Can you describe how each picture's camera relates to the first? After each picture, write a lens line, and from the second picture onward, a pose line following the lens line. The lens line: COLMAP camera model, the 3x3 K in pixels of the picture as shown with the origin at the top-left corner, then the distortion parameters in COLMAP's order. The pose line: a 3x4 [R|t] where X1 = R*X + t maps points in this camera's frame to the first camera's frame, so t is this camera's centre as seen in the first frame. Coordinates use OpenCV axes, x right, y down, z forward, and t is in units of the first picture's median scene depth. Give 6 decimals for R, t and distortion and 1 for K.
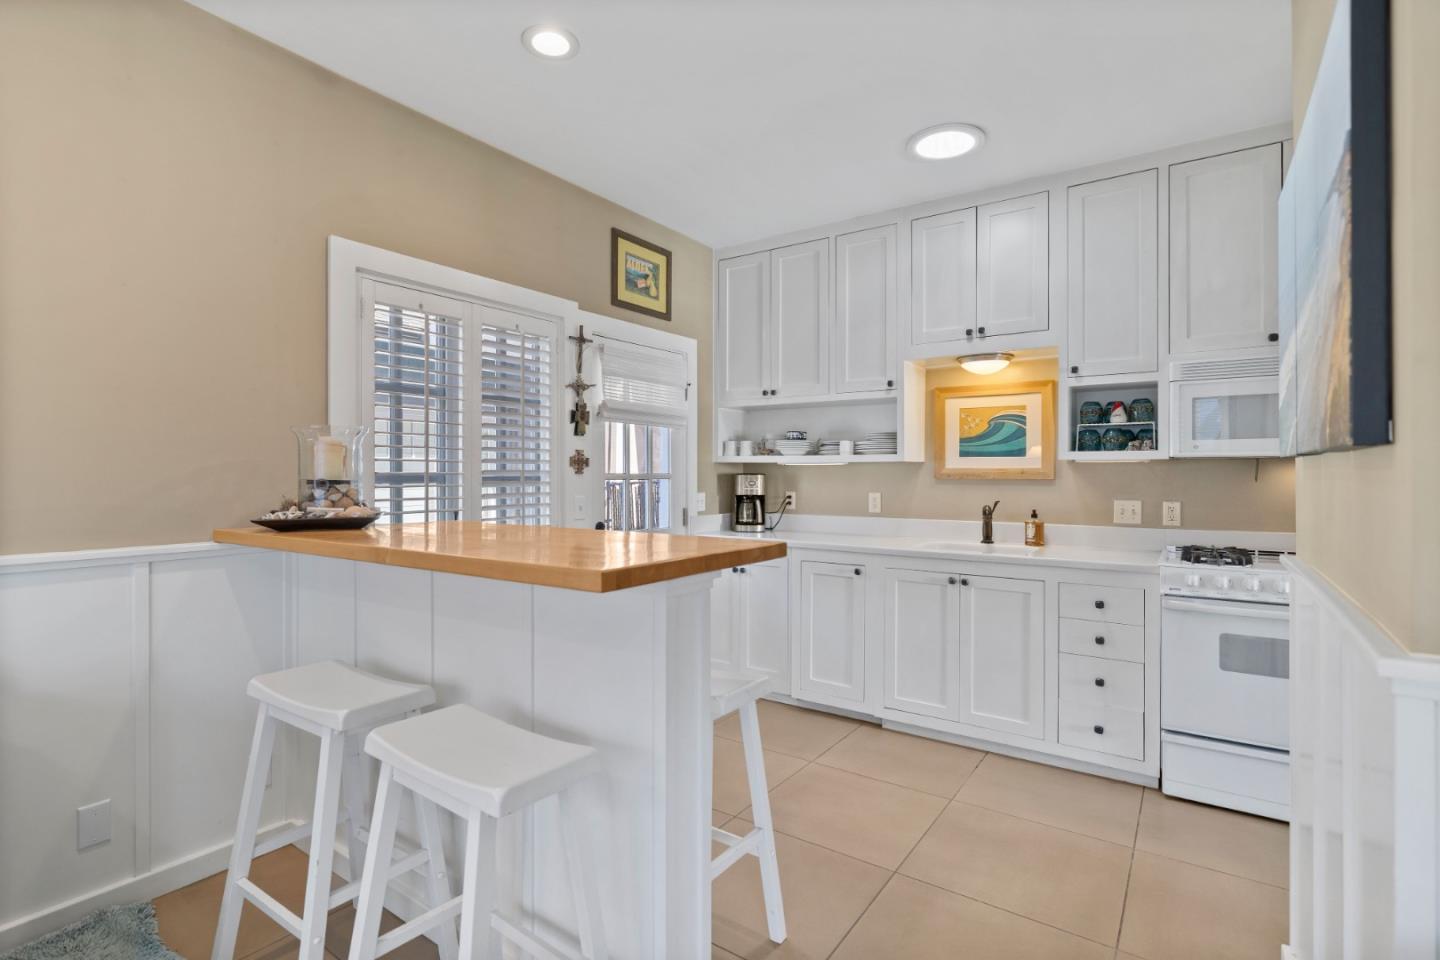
lens RADIAL K [[698.5, 0, 715.5], [0, 698.5, 475.7], [0, 0, 1]] dist [-0.001606, 0.000273]
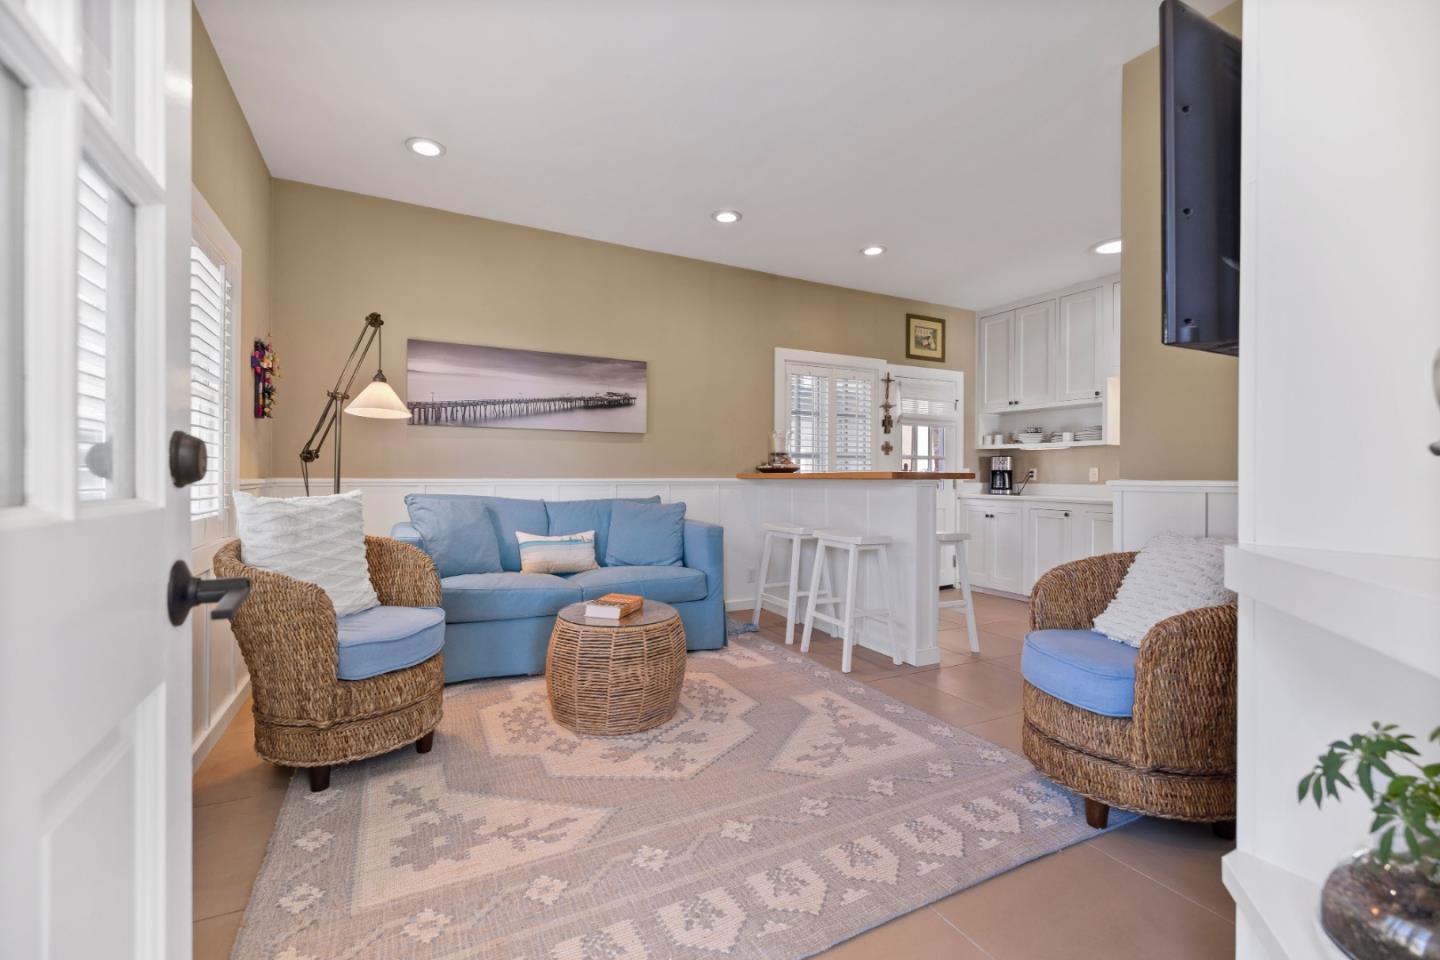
lens RADIAL K [[619.3, 0, 706.8], [0, 619.3, 474.4], [0, 0, 1]] dist [-0.003696, -0.000061]
pose [[0.886463, 0.000818, -0.462799, 0.119591], [-0.002725, 0.999990, -0.003452, 0.049630], [0.462792, 0.004322, 0.886456, -0.571474]]
